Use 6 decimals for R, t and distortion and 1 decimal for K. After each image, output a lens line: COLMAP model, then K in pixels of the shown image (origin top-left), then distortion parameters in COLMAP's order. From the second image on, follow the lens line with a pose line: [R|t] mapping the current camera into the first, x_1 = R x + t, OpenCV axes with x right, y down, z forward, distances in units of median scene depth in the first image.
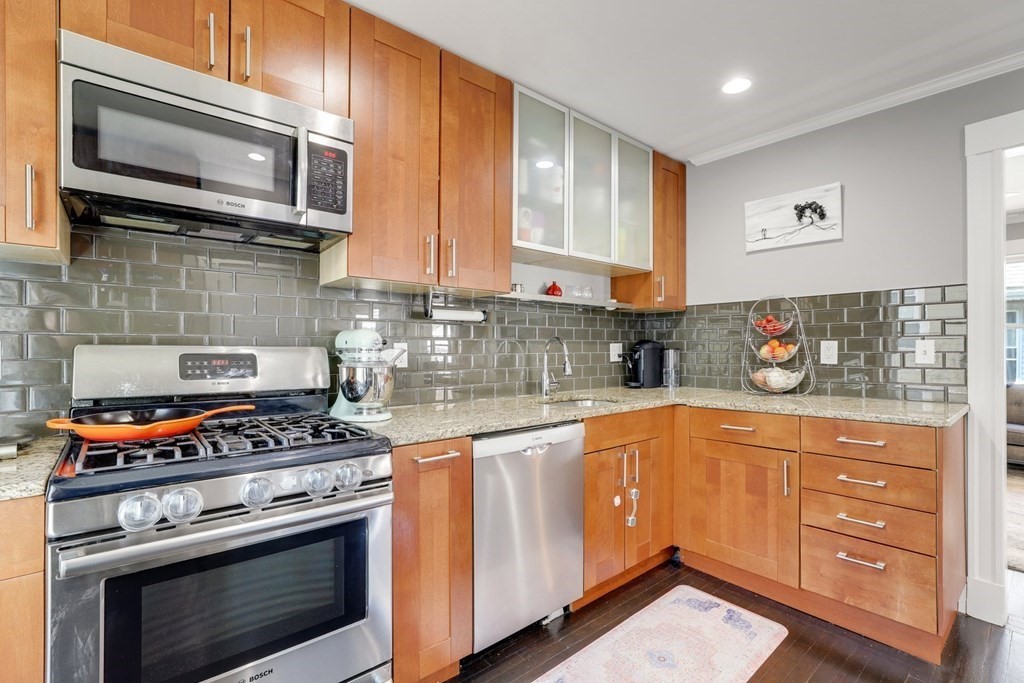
lens RADIAL K [[465.0, 0, 512.0], [0, 465.0, 341.5], [0, 0, 1]] dist [-0.012176, 0.000100]
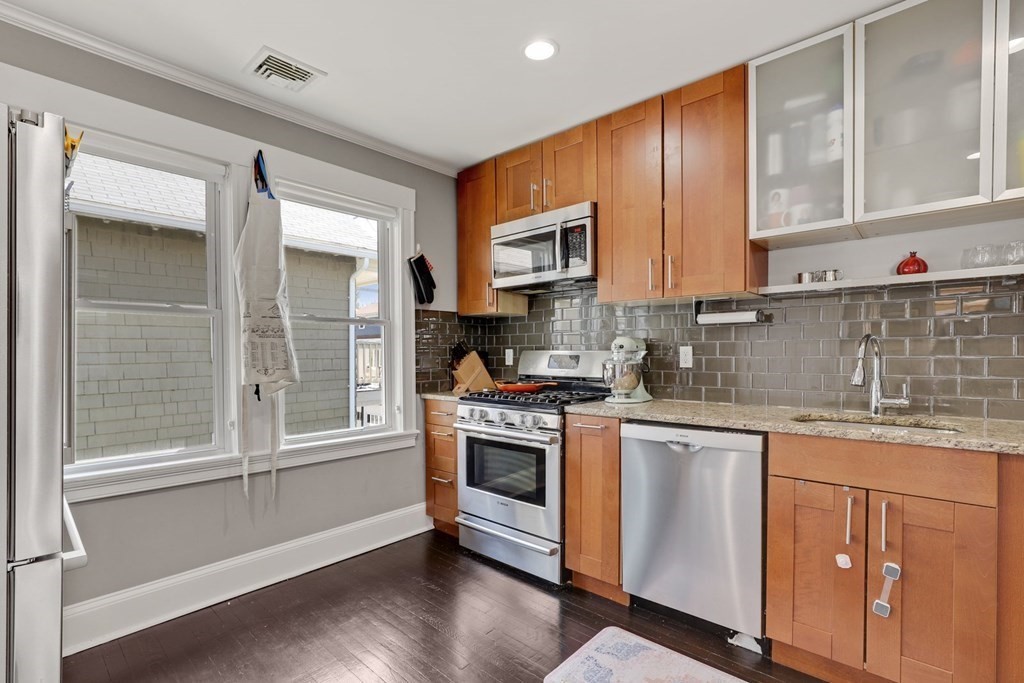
lens RADIAL K [[478.2, 0, 508.0], [0, 478.2, 360.5], [0, 0, 1]] dist [-0.010451, 0.000937]
pose [[0.126296, 0.016350, -0.991858, 0.890525], [0.021074, 0.999594, 0.019161, 0.006010], [0.991769, -0.023323, 0.125901, 0.394016]]
